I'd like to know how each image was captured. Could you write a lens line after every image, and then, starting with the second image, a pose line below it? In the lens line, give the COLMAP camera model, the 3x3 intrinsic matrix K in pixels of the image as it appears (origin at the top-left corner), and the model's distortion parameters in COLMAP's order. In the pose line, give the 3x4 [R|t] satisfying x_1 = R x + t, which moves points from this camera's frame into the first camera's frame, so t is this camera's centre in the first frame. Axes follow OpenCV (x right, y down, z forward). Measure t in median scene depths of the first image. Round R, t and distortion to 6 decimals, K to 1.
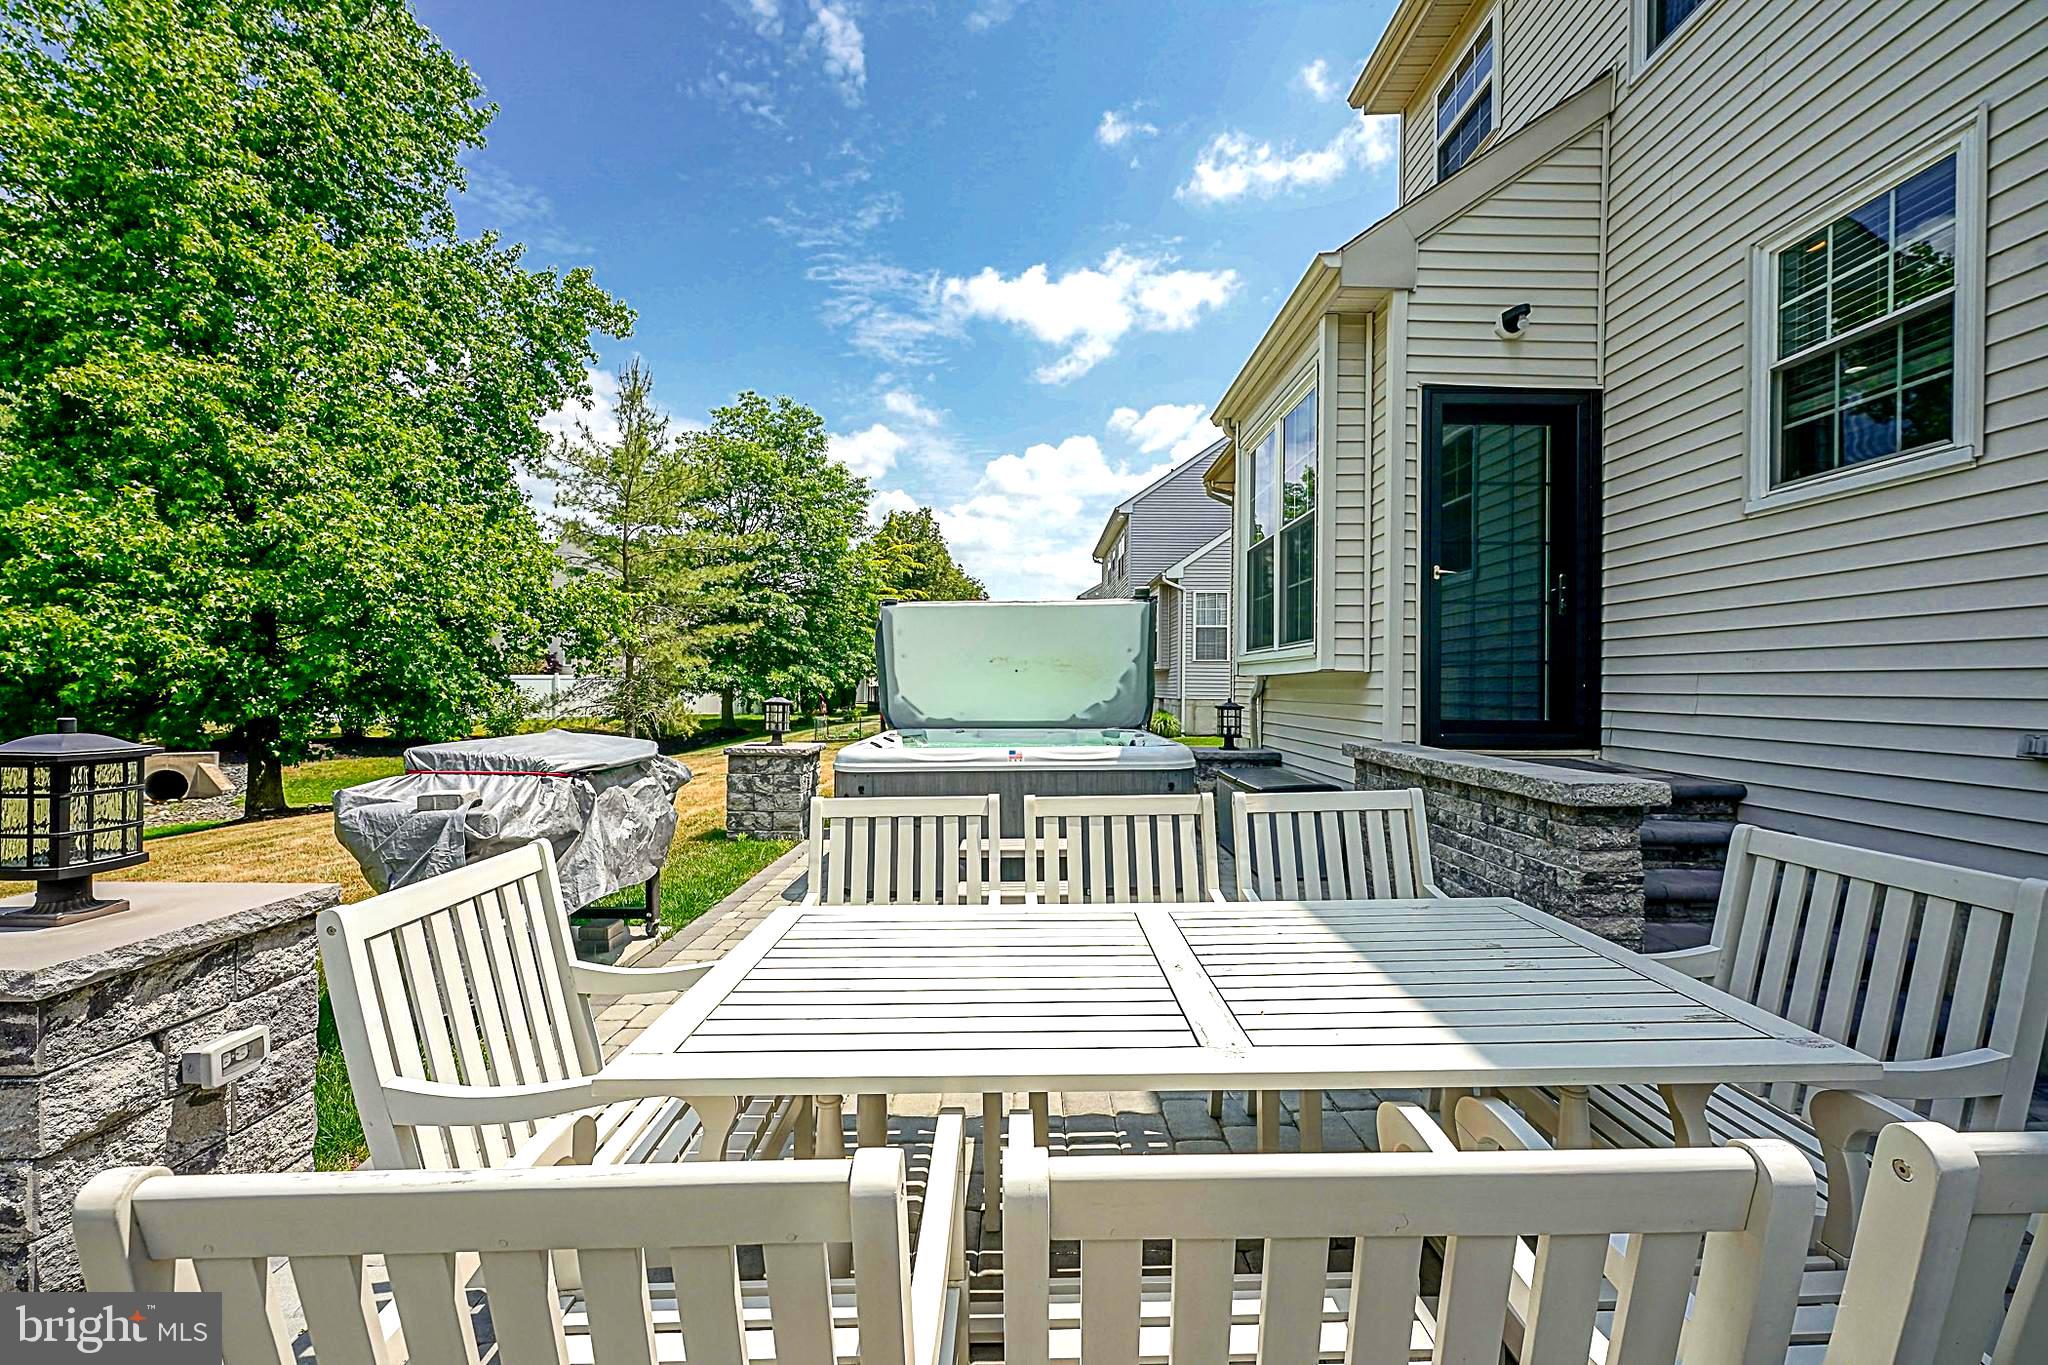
lens RADIAL K [[825.8, 0, 1028.8], [0, 825.8, 687.5], [0, 0, 1]] dist [0.002327, -0.000201]
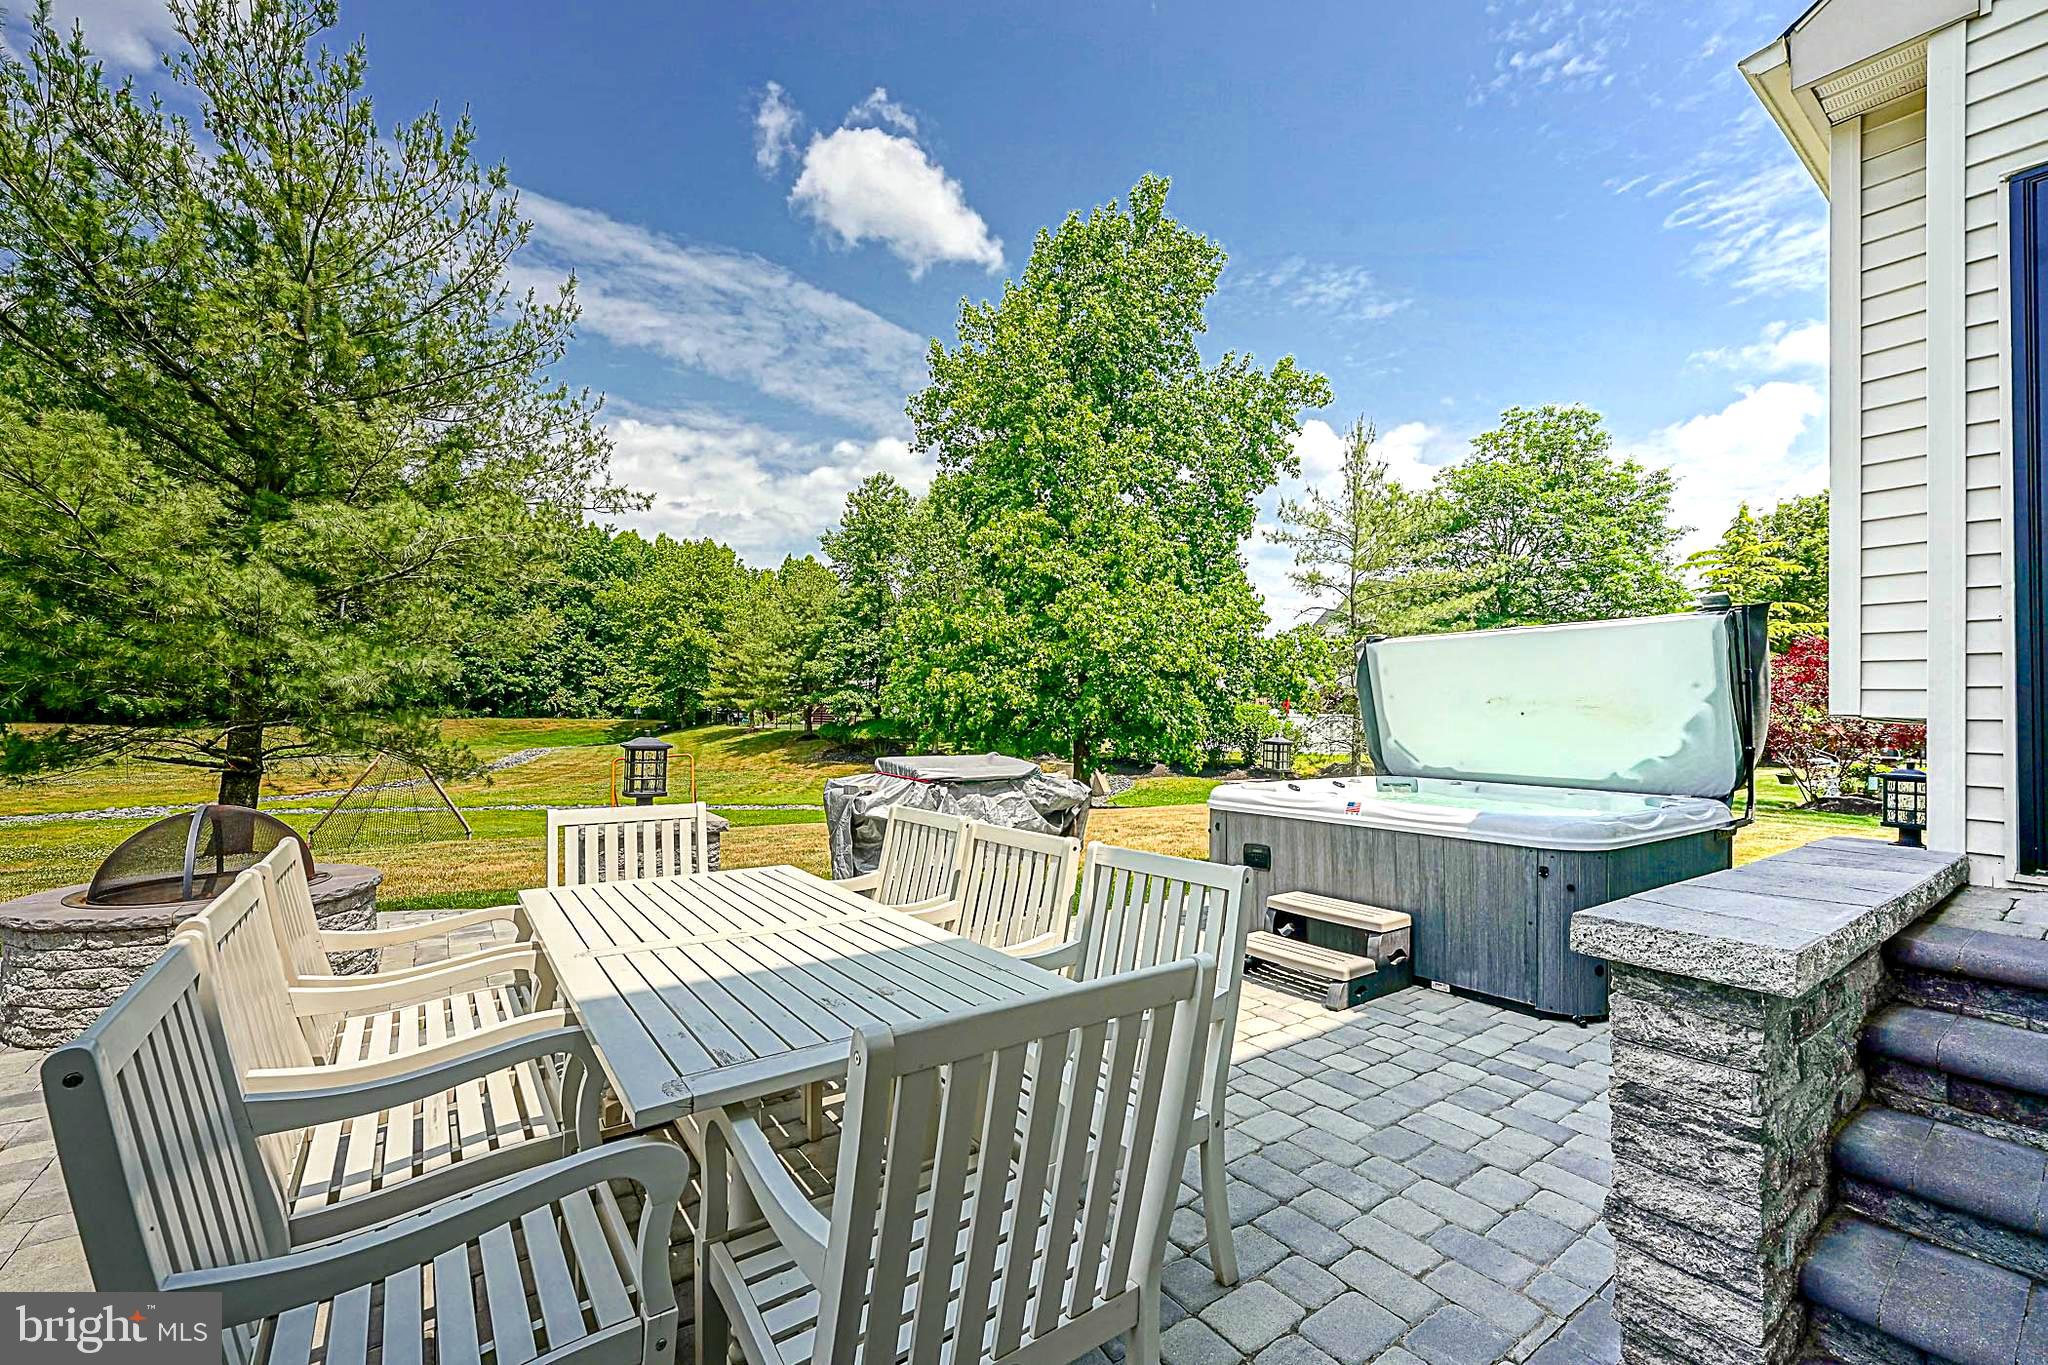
lens RADIAL K [[825.8, 0, 1017.8], [0, 825.8, 678.5], [0, 0, 1]] dist [0.002327, -0.000201]
pose [[0.580326, -0.027504, -0.813920, 0.239589], [-0.021009, 0.998591, -0.048724, -0.003098], [0.814113, 0.045375, 0.578930, 0.087653]]
